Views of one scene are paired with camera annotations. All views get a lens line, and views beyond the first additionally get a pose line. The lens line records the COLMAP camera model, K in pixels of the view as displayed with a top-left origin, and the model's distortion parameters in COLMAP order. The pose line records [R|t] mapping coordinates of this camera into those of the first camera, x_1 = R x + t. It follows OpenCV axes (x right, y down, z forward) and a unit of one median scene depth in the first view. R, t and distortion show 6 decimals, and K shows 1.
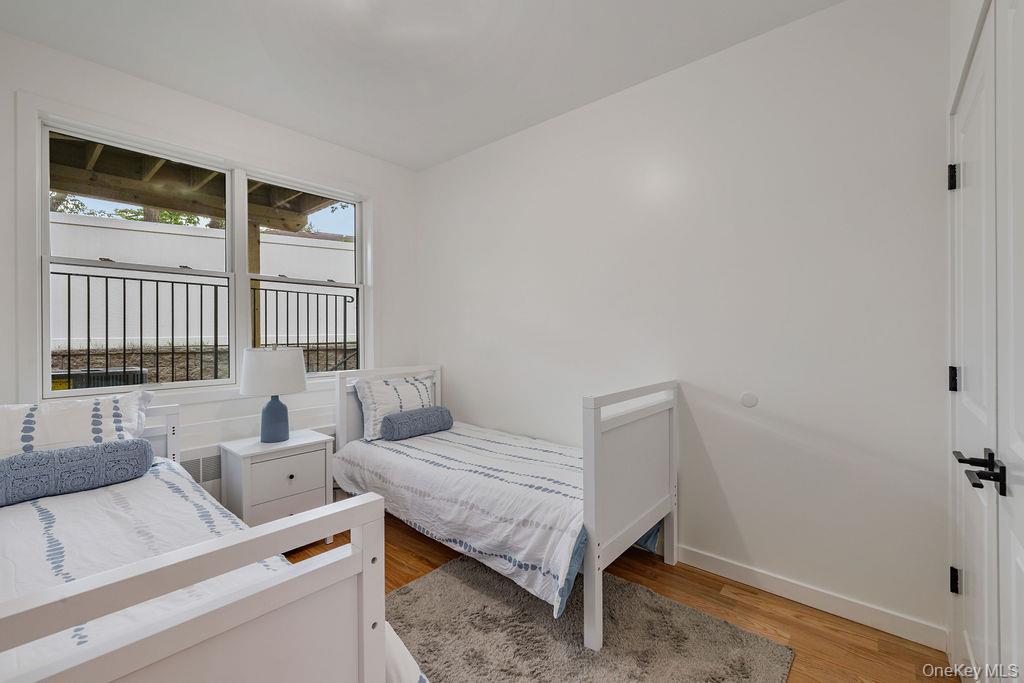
lens RADIAL K [[434.7, 0, 509.6], [0, 434.7, 337.2], [0, 0, 1]] dist [-0.000659, 0.000189]
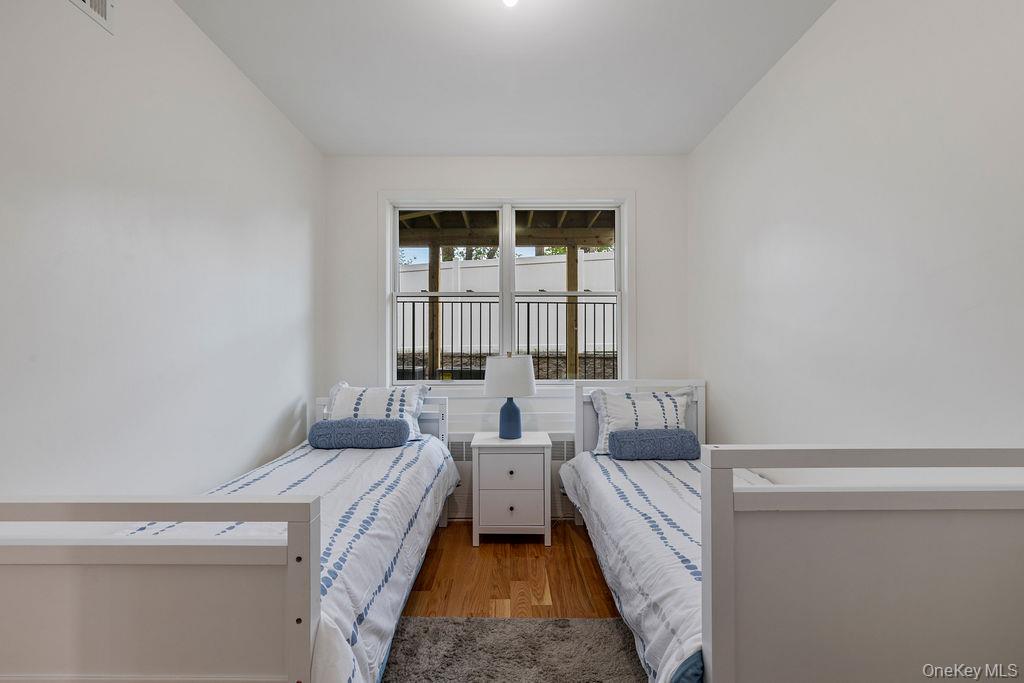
lens RADIAL K [[434.7, 0, 509.6], [0, 434.7, 337.2], [0, 0, 1]] dist [-0.000659, 0.000189]
pose [[0.665551, -0.007811, -0.746311, 0.289922], [-0.005016, 0.999876, -0.014938, -0.005446], [0.746335, 0.013686, 0.665429, 0.234324]]
